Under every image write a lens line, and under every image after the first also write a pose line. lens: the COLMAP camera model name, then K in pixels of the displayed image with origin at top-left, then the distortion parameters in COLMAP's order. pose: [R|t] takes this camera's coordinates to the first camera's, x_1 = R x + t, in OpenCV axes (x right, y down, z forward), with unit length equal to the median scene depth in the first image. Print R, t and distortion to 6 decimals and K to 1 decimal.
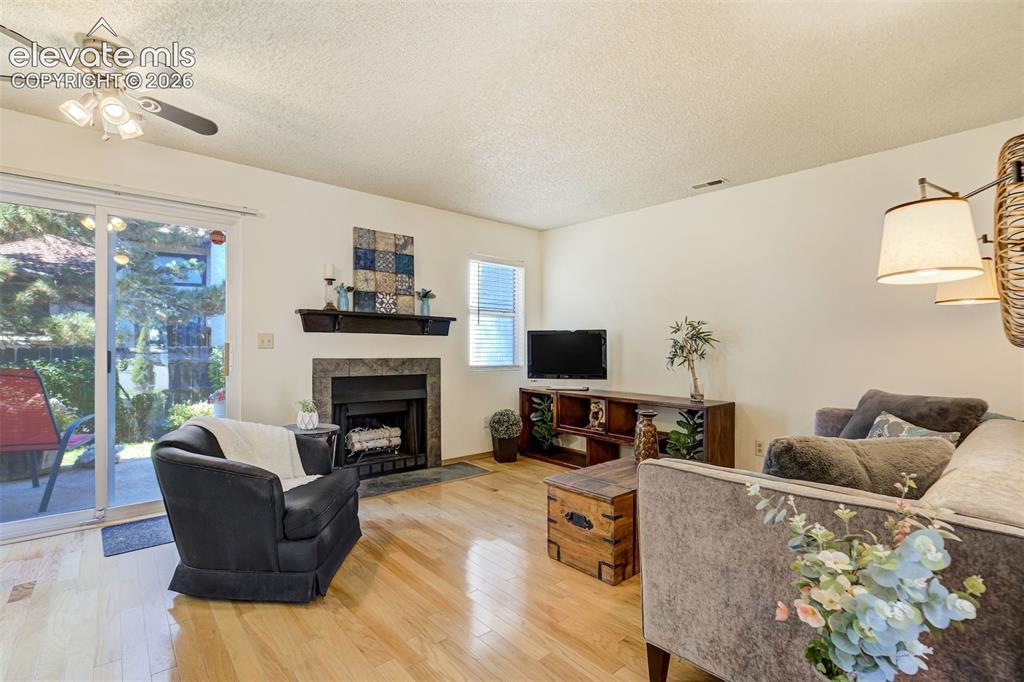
lens RADIAL K [[479.0, 0, 502.5], [0, 479.0, 334.1], [0, 0, 1]] dist [-0.043329, 0.018909]
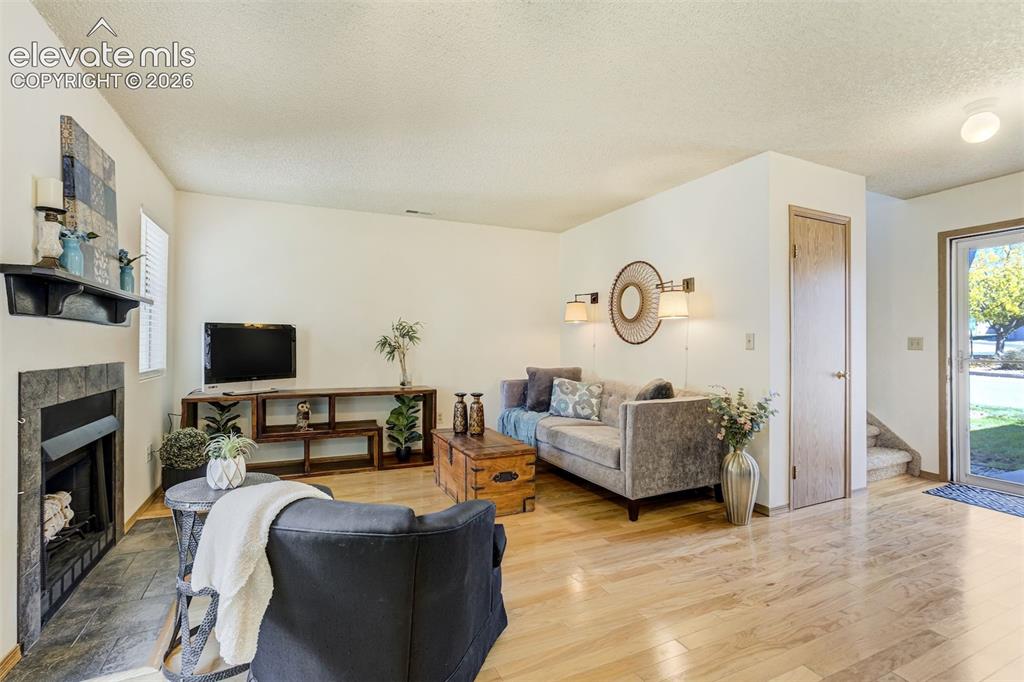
lens RADIAL K [[479.0, 0, 508.1], [0, 479.0, 338.8], [0, 0, 1]] dist [-0.043329, 0.018909]
pose [[0.266338, 0.005230, 0.963865, -0.654241], [-0.023935, 0.999713, 0.001189, 0.006868], [-0.963582, -0.023387, 0.266387, 0.389153]]
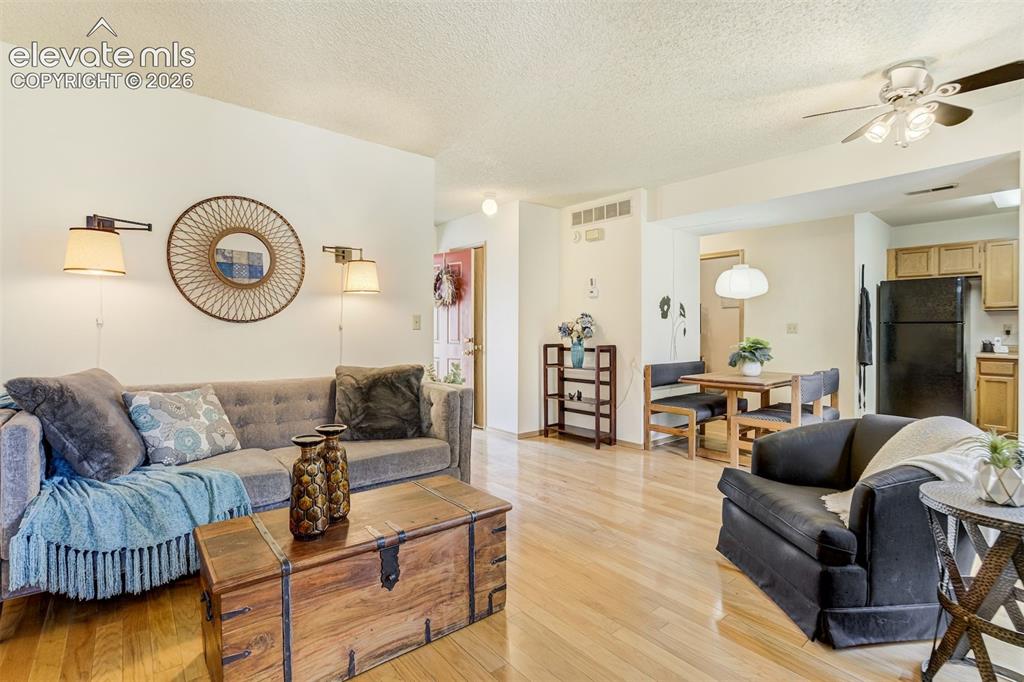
lens RADIAL K [[479.0, 0, 522.0], [0, 479.0, 359.9], [0, 0, 1]] dist [-0.043329, 0.018909]
pose [[-0.999940, -0.010317, 0.003790, 0.035937], [-0.010196, 0.999477, 0.030704, 0.041907], [-0.004104, 0.030663, -0.999521, 1.087251]]
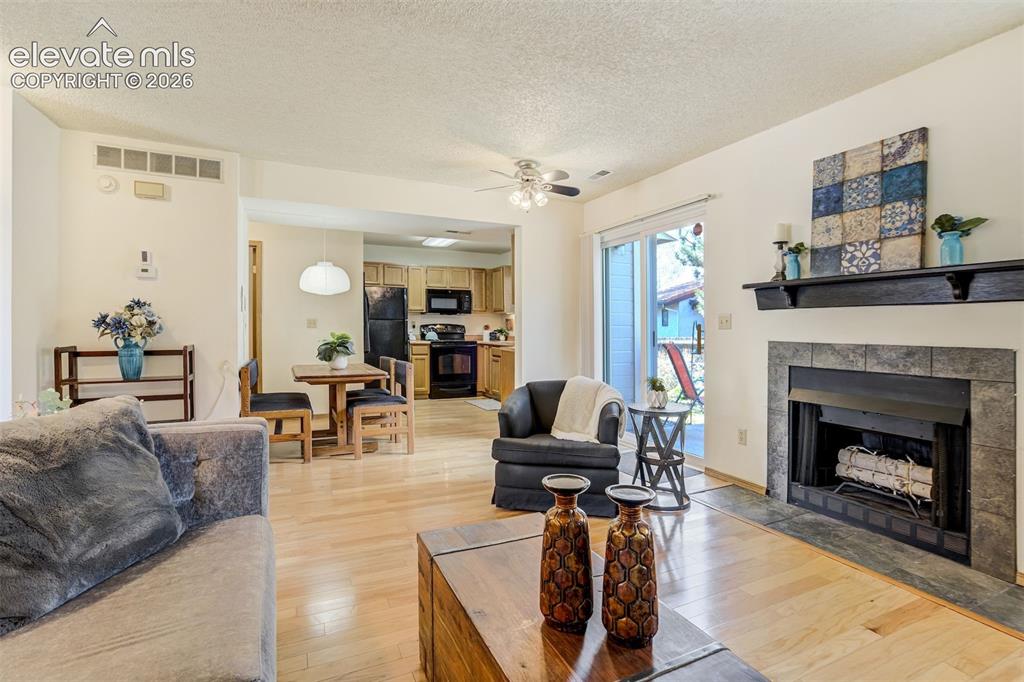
lens RADIAL K [[479.0, 0, 517.0], [0, 479.0, 332.8], [0, 0, 1]] dist [-0.043329, 0.018909]
pose [[-0.267052, 0.000717, -0.963682, 0.481023], [0.017082, 0.999846, -0.003990, 0.029802], [0.963531, -0.017527, -0.267023, 0.725243]]
